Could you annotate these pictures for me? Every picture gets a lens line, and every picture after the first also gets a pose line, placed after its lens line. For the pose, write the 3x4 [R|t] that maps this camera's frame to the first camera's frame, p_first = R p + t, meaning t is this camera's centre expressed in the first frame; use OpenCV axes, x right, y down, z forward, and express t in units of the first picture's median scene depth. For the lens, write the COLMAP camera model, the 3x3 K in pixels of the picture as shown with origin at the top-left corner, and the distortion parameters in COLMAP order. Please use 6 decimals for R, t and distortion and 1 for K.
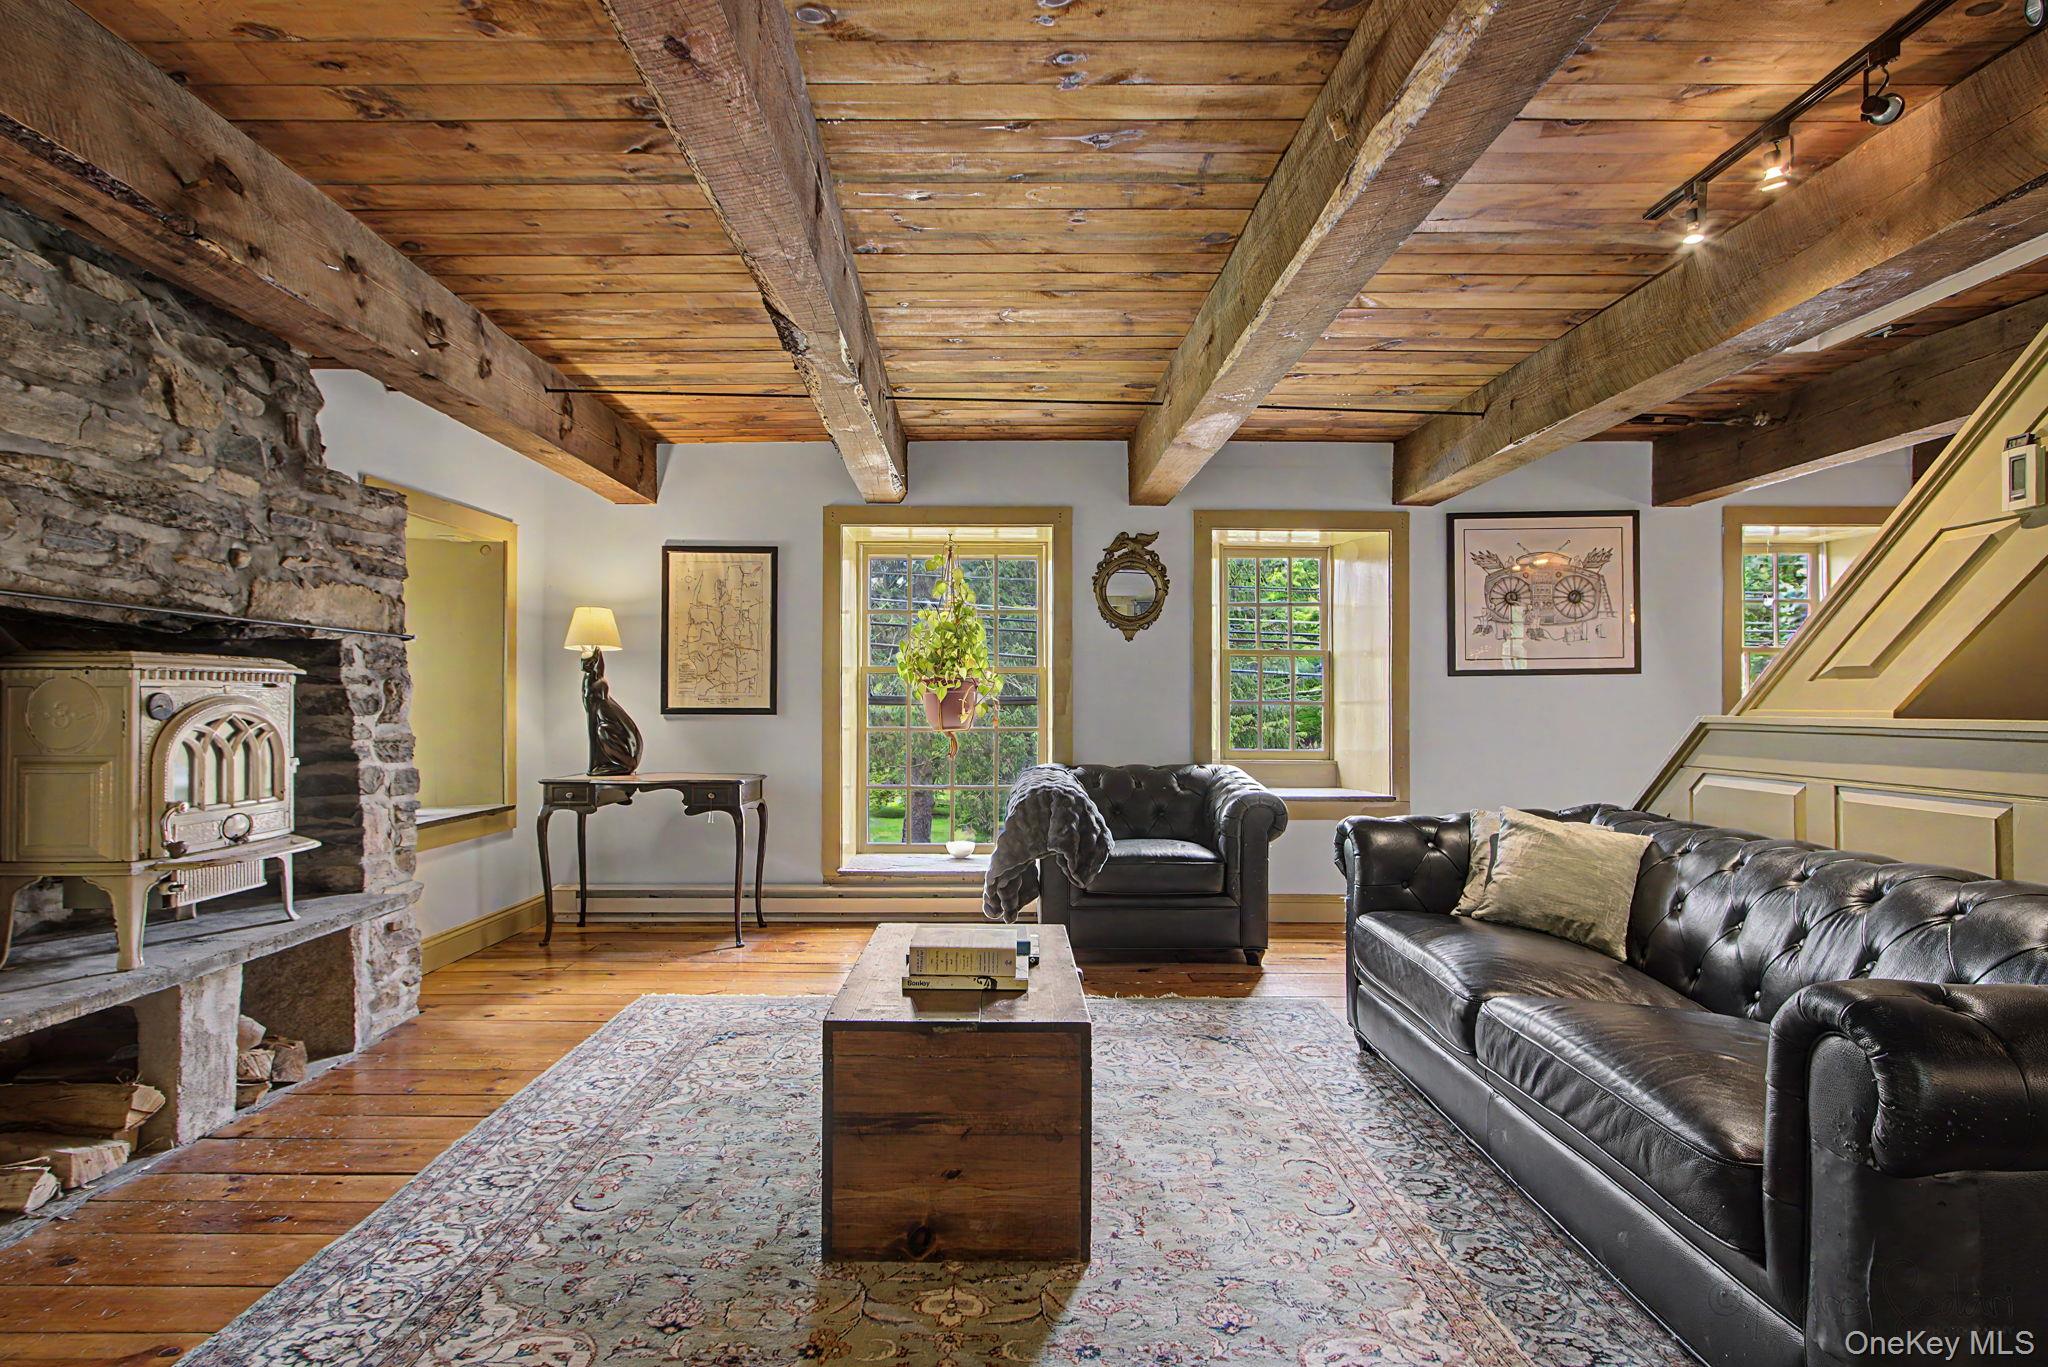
lens RADIAL K [[1089.0, 0, 991.0], [0, 1089.0, 699.9], [0, 0, 1]] dist [-0.004370, -0.000892]
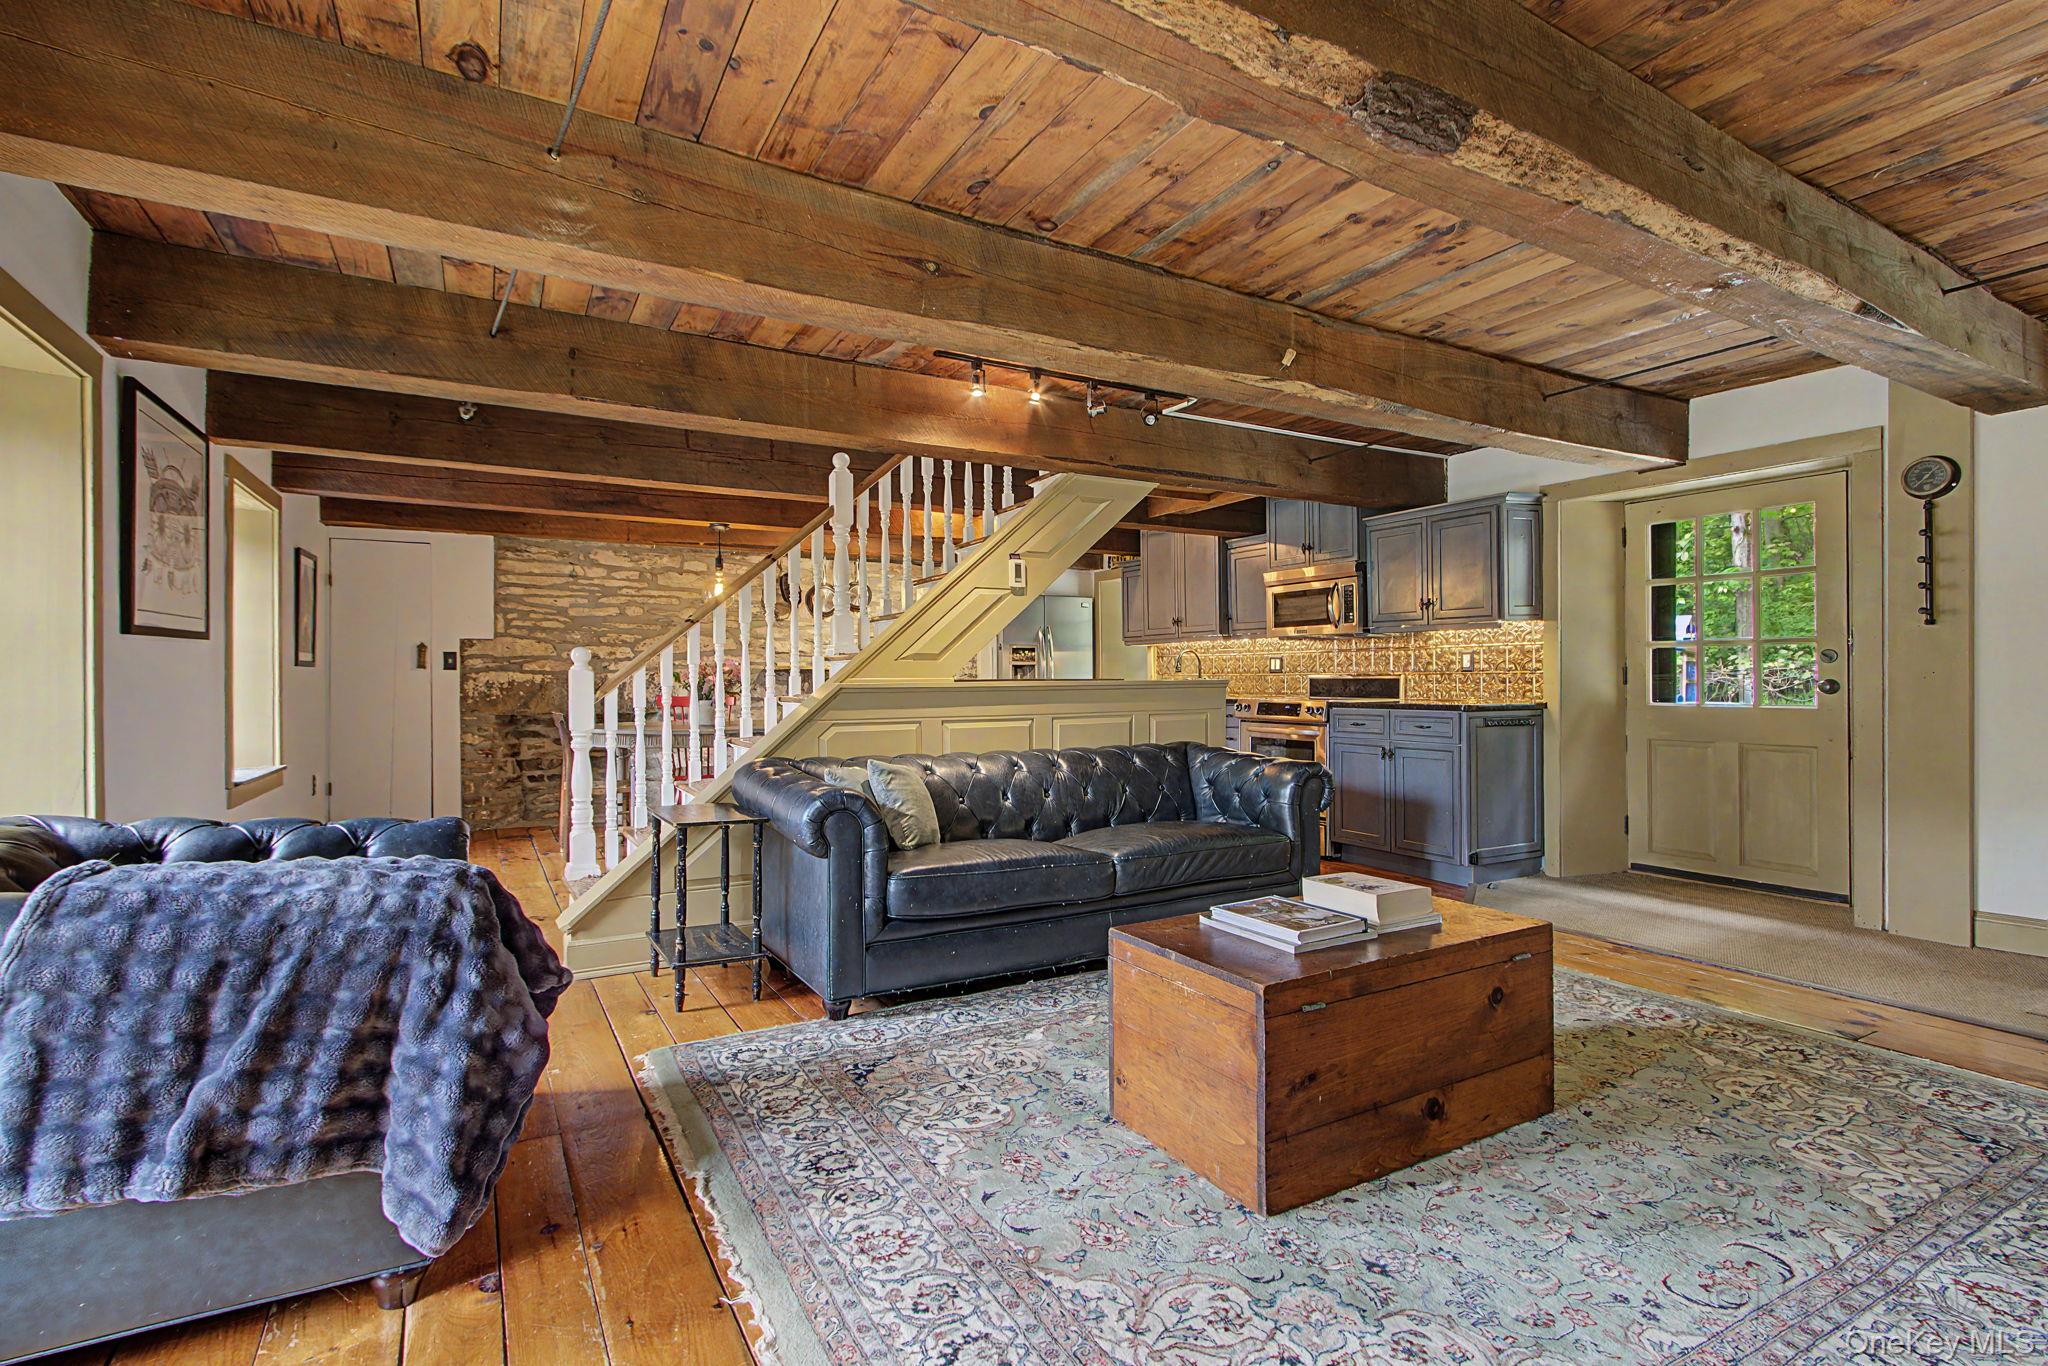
lens RADIAL K [[957.4, 0, 1020.0], [0, 957.4, 677.2], [0, 0, 1]] dist [-0.000386, 0.001299]
pose [[-0.497618, -0.003770, 0.867388, -0.561361], [-0.001824, 0.999993, 0.003300, 0.005704], [-0.867394, 0.000060, -0.497621, 1.453423]]
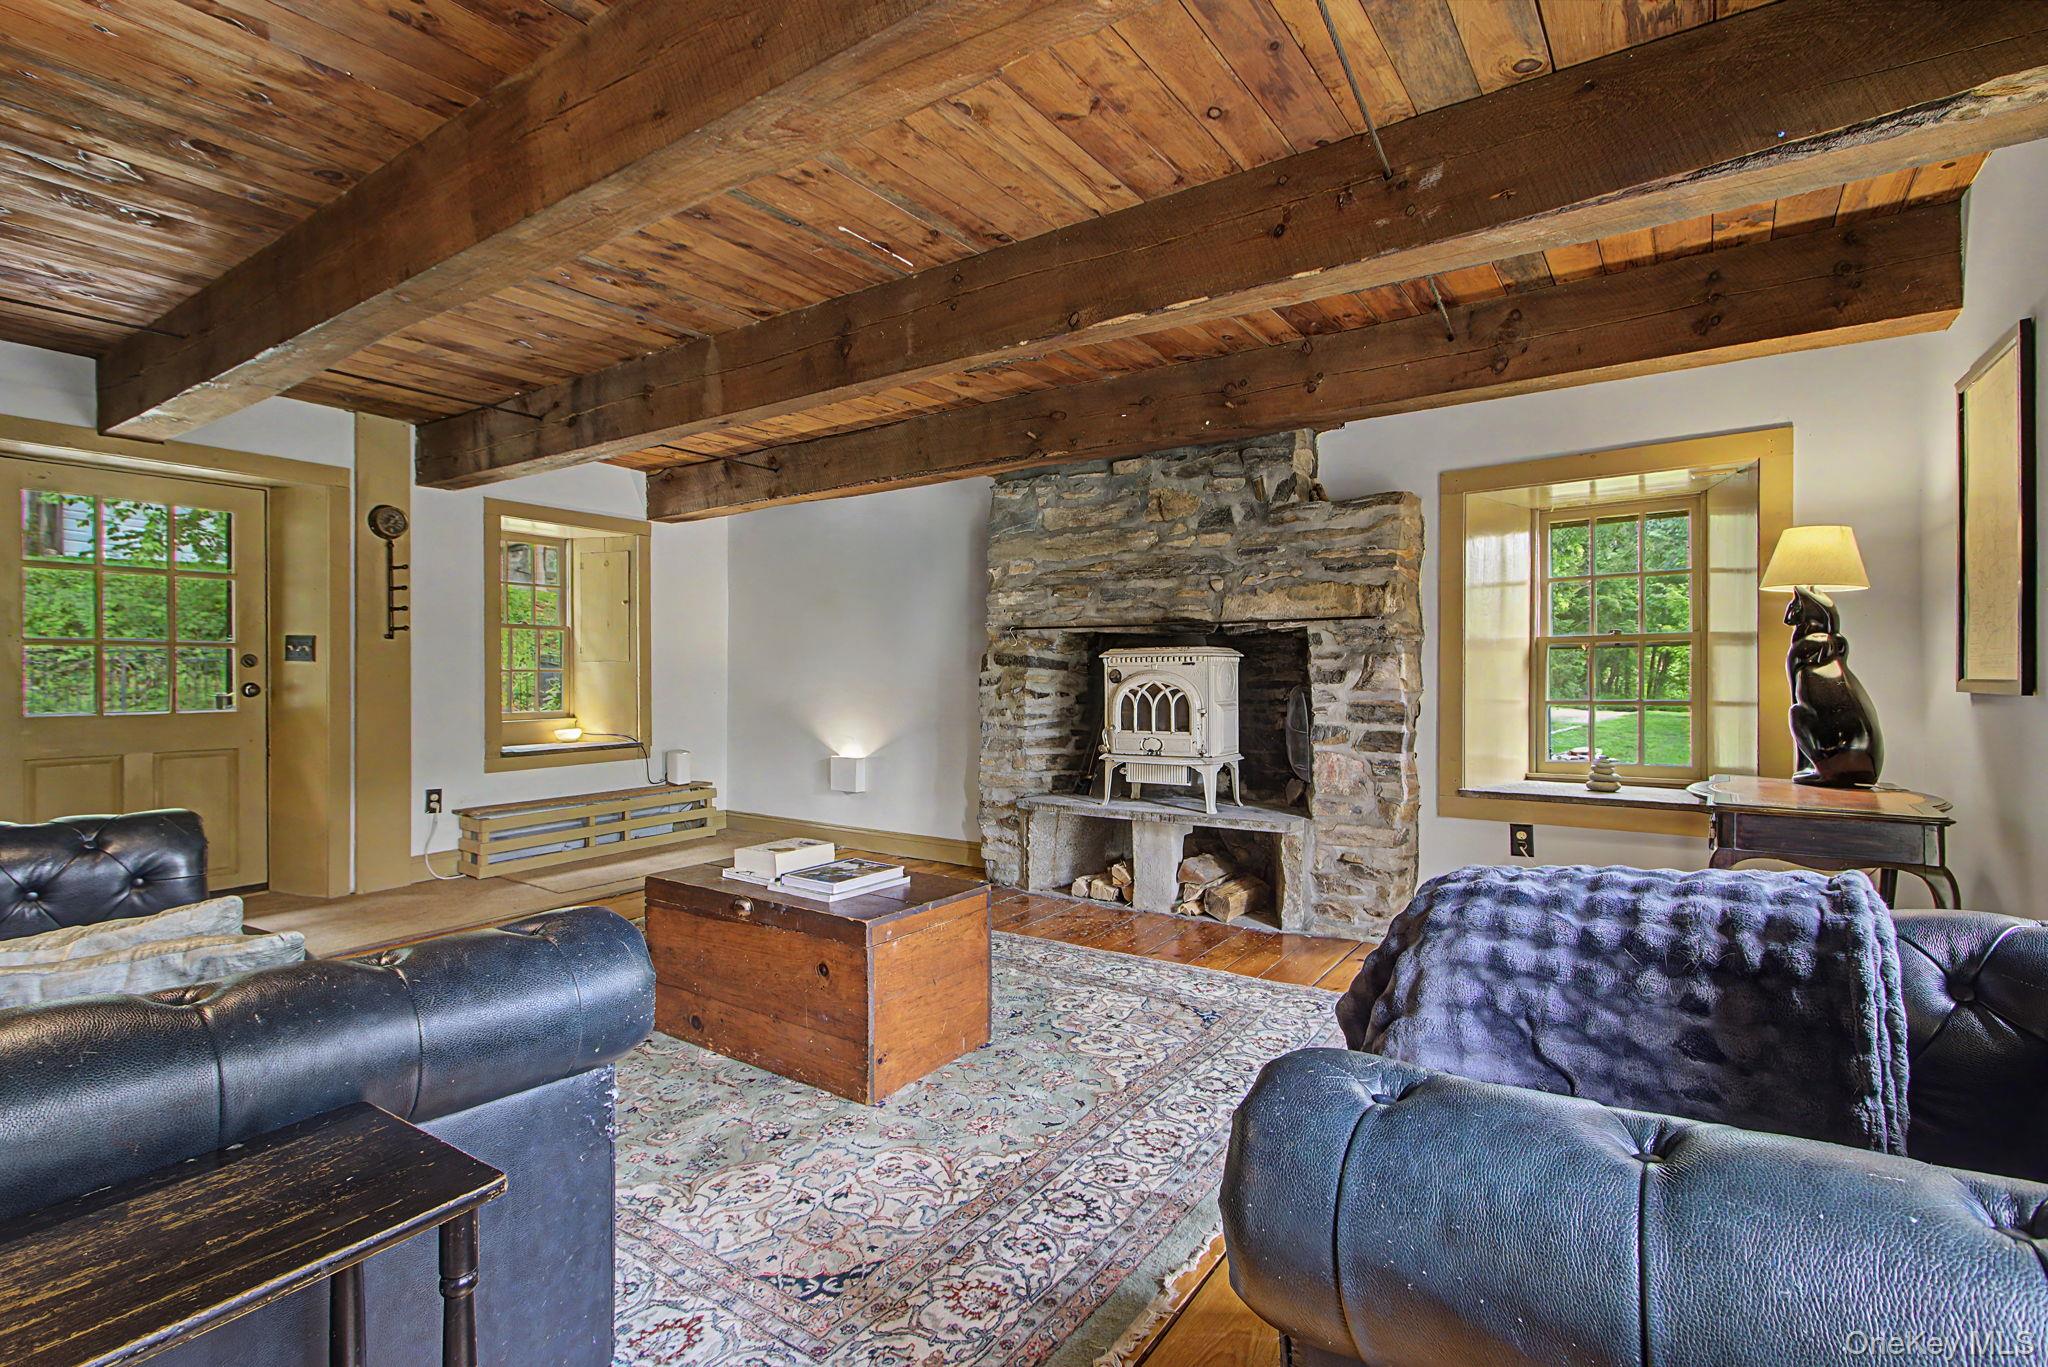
lens RADIAL K [[957.4, 0, 1020.0], [0, 957.4, 677.7], [0, 0, 1]] dist [-0.000386, 0.001299]
pose [[-0.572040, -0.002220, -0.820222, 0.637796], [0.002383, 0.999988, -0.004369, 0.013181], [0.820222, -0.004454, -0.572028, 1.559955]]
